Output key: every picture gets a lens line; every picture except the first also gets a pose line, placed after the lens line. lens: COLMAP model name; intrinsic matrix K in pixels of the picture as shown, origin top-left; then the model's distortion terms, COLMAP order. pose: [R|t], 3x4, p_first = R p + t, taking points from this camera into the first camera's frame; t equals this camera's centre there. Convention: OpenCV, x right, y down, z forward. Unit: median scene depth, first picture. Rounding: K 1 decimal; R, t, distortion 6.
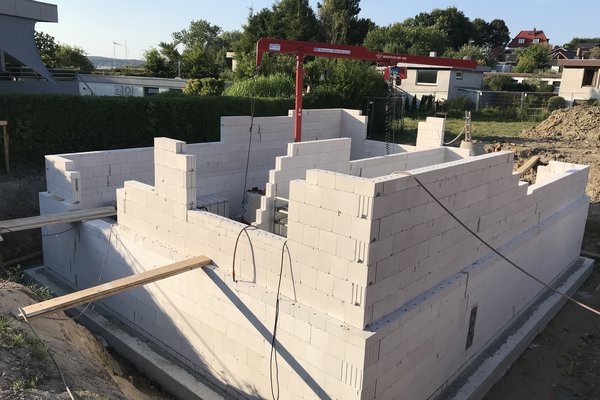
lens RADIAL K [[493.6, 0, 300.0], [0, 493.6, 200.0], [0, 0, 1]] dist [0.033954, -0.001645]
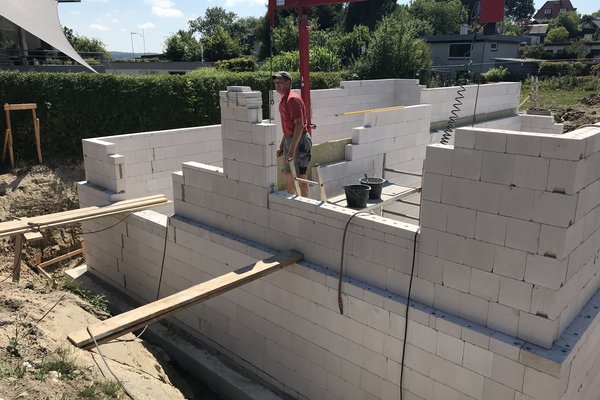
lens RADIAL K [[493.6, 0, 300.0], [0, 493.6, 200.0], [0, 0, 1]] dist [0.033954, -0.001645]
pose [[0.998557, -0.036552, -0.039344, -0.077752], [0.037597, 0.998951, 0.026154, 0.005665], [0.038346, -0.027595, 0.998883, 0.110353]]
